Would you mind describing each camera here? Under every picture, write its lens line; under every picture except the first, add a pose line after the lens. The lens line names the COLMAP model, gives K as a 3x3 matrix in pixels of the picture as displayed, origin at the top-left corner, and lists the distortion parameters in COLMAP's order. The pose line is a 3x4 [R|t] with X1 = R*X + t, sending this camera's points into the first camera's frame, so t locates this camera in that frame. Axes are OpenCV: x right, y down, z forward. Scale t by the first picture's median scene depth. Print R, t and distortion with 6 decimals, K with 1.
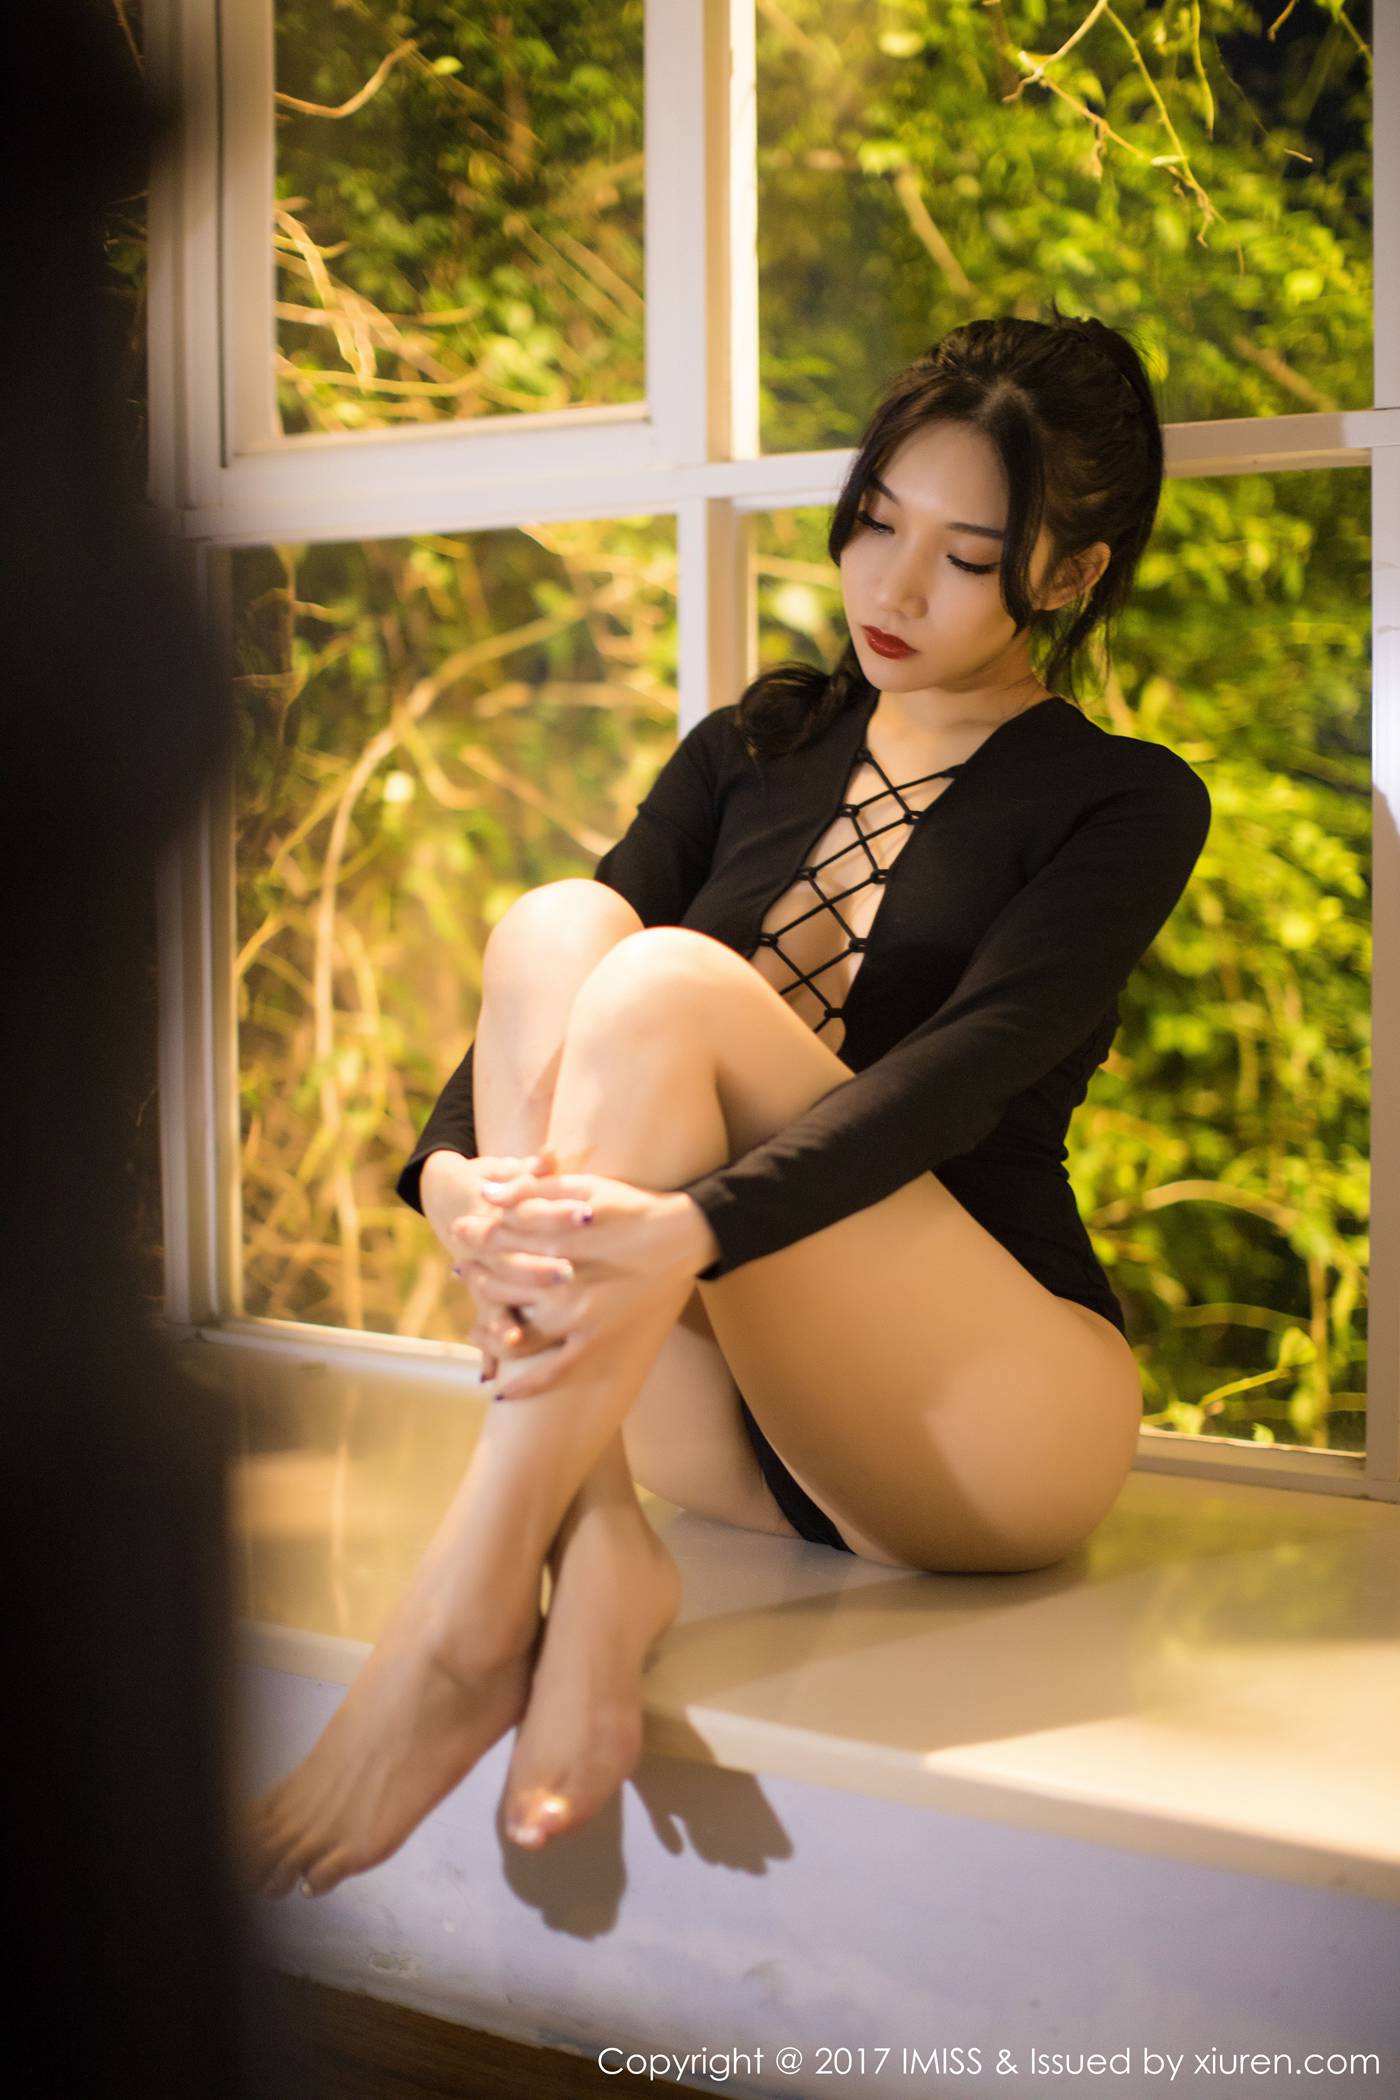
lens RADIAL K [[3023.1, 0, 696.4], [0, 3023.1, 1042.3], [0, 0, 1]] dist [-0.098867, 0.000000]
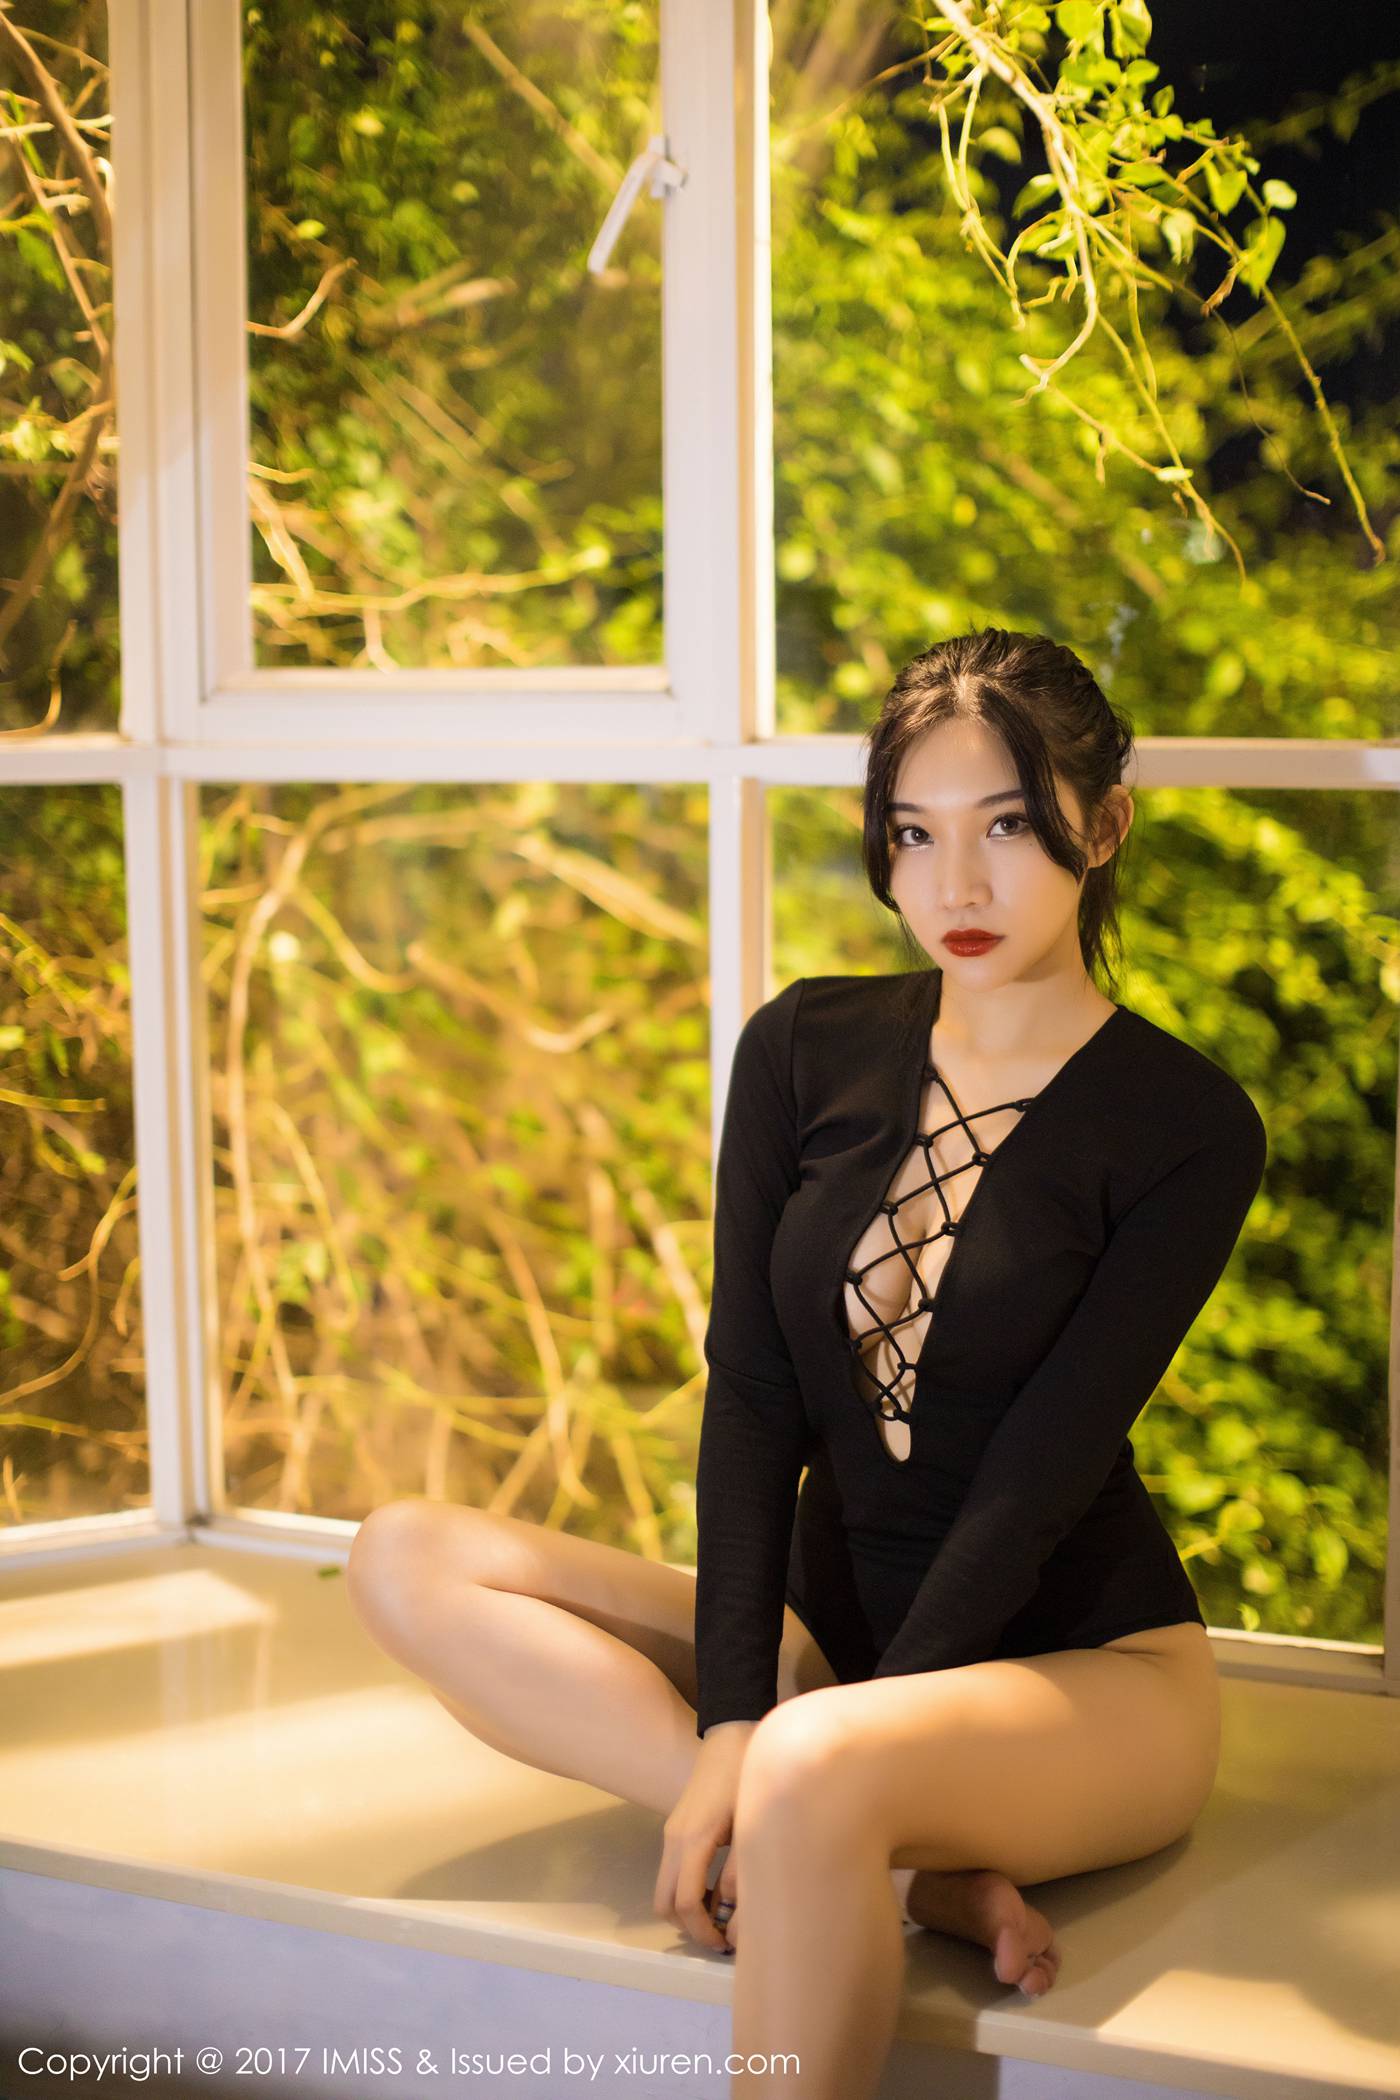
lens RADIAL K [[3023.1, 0, 707.5], [0, 3023.1, 1046.8], [0, 0, 1]] dist [-0.098867, 0.000000]
pose [[0.981421, -0.030566, 0.189414, -0.203147], [0.020759, 0.998350, 0.053547, -0.136525], [-0.190738, -0.048620, 0.980436, -0.044874]]
